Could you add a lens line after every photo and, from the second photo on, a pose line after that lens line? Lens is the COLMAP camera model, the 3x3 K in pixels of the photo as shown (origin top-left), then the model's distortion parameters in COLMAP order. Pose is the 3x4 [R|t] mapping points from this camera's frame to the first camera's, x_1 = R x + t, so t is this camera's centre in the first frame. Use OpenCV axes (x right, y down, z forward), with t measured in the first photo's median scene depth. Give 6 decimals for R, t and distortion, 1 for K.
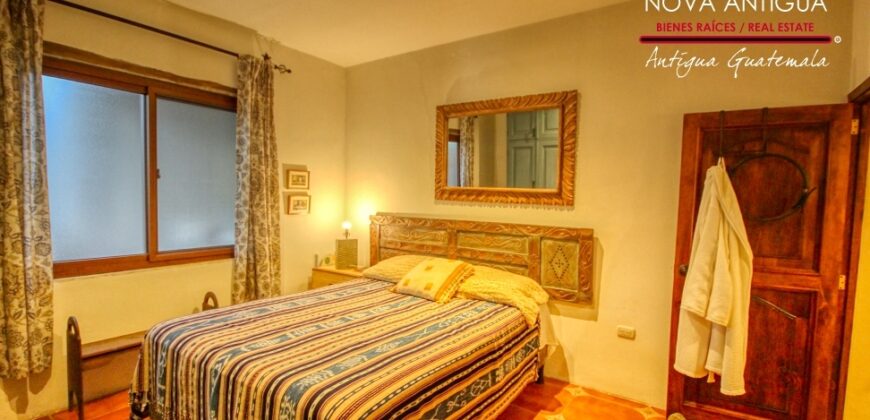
lens RADIAL K [[402.4, 0, 438.8], [0, 402.4, 215.1], [0, 0, 1]] dist [-0.002814, -0.000892]
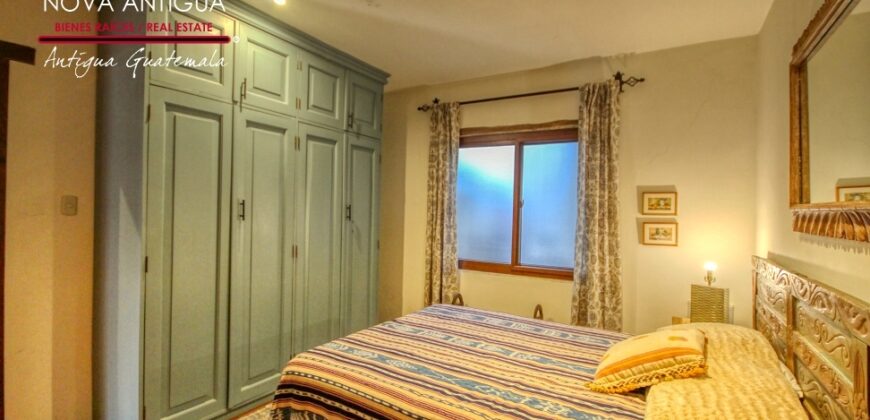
lens RADIAL K [[402.4, 0, 438.8], [0, 402.4, 215.1], [0, 0, 1]] dist [-0.002814, -0.000892]
pose [[0.072570, -0.013967, -0.997266, 0.661341], [-0.073054, 0.997142, -0.019281, -0.023180], [0.994684, 0.074253, 0.071342, 0.742284]]
